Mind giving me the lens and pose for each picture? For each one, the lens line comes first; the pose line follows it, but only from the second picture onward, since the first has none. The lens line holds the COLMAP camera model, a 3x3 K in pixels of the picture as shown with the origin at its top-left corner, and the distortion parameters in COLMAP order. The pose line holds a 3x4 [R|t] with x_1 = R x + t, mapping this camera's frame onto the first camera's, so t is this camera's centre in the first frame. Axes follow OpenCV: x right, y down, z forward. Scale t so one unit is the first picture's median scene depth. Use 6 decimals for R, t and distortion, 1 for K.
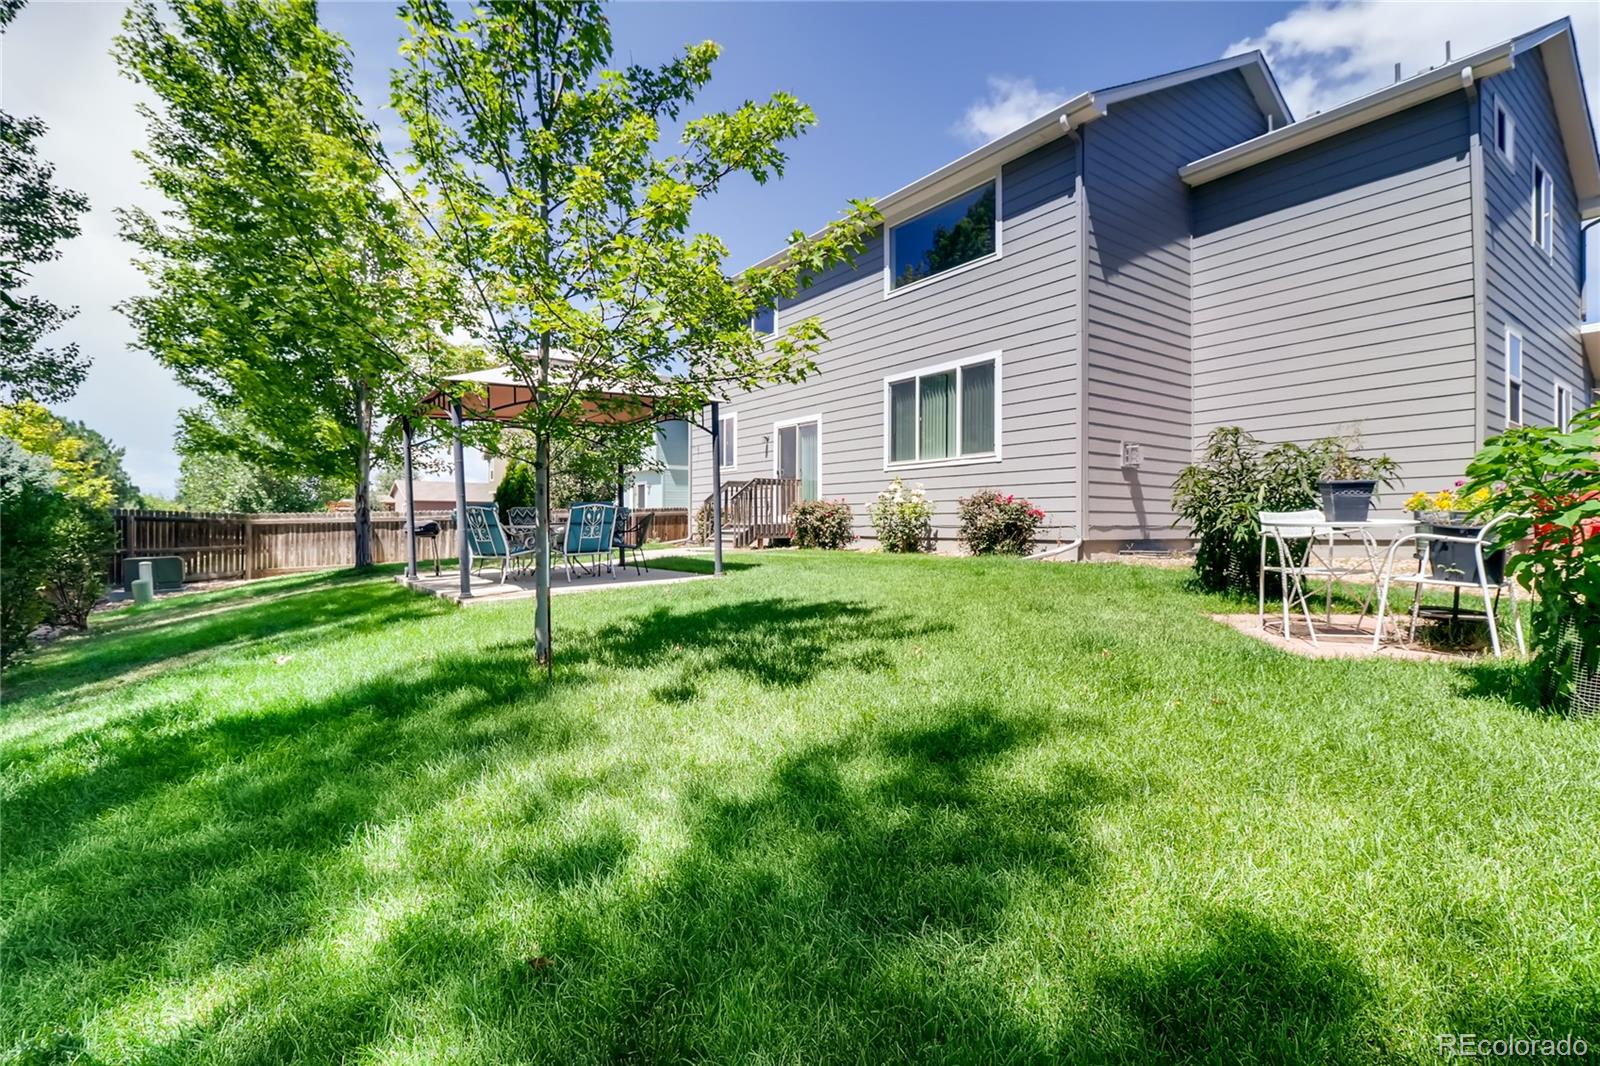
lens RADIAL K [[728.7, 0, 796.9], [0, 728.7, 530.1], [0, 0, 1]] dist [0.004875, 0.000227]
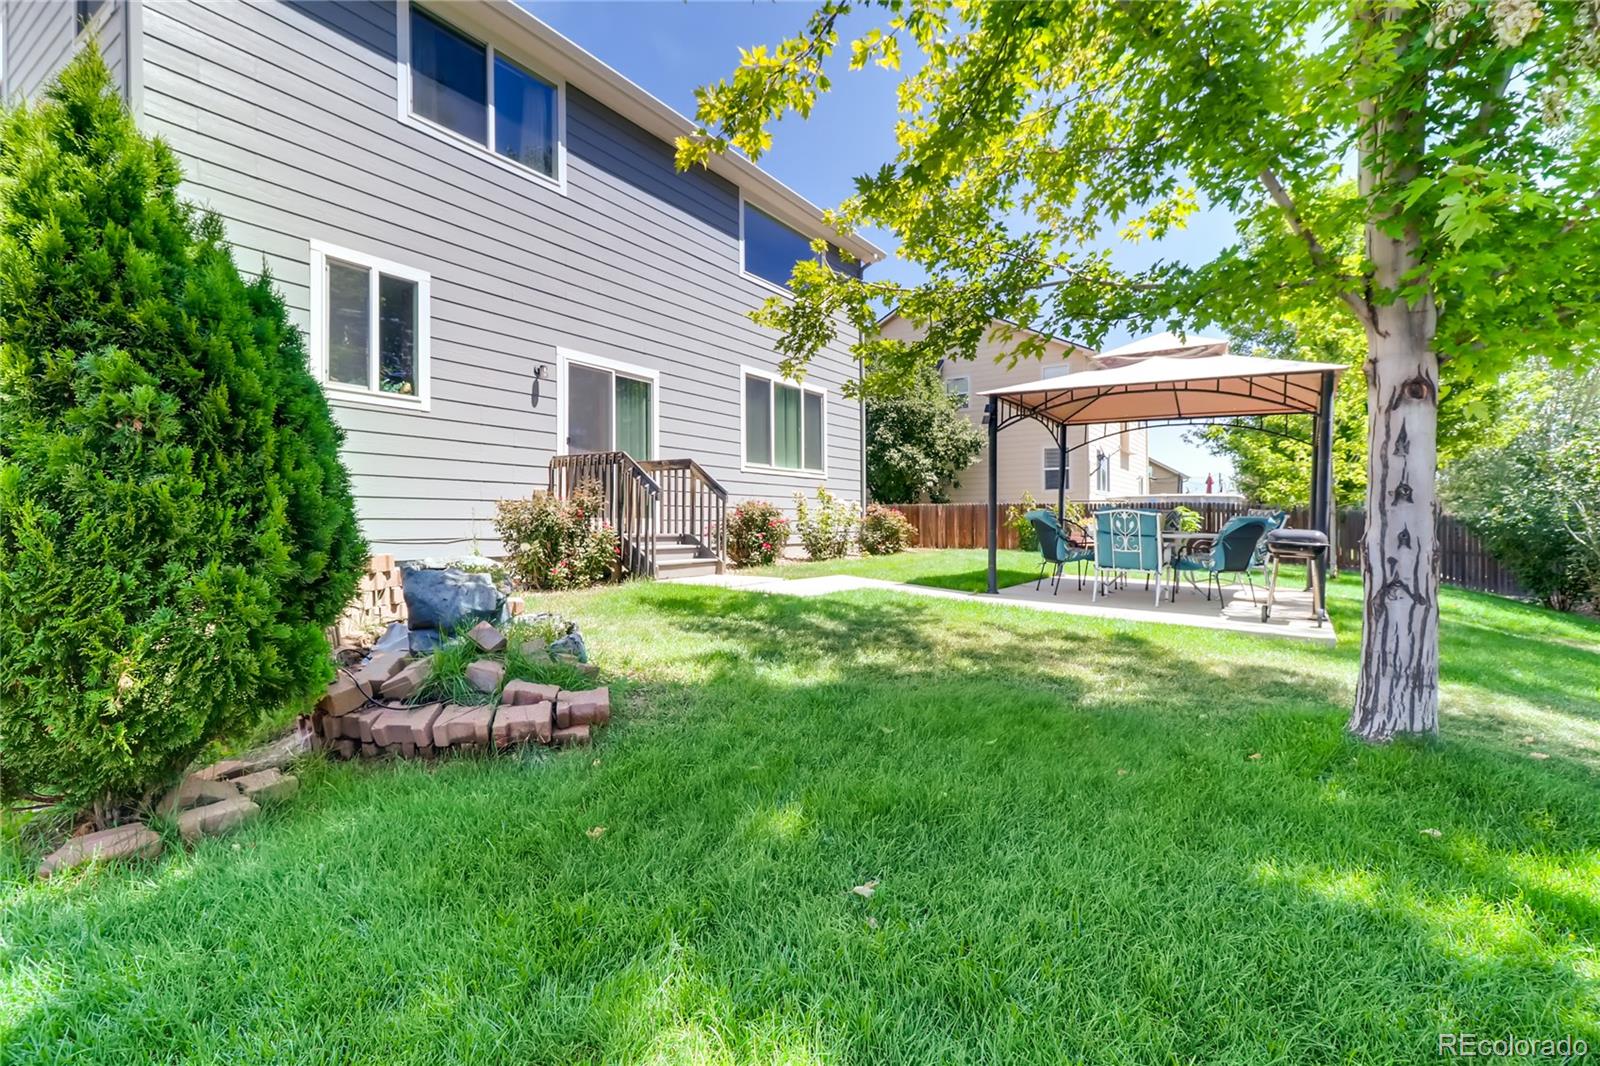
lens RADIAL K [[728.7, 0, 799.1], [0, 728.7, 528.5], [0, 0, 1]] dist [0.004875, 0.000227]
pose [[-0.336554, -0.004258, 0.941654, -0.741984], [0.012970, 0.999874, 0.009157, -0.020109], [-0.941575, 0.015295, -0.336457, 1.253302]]
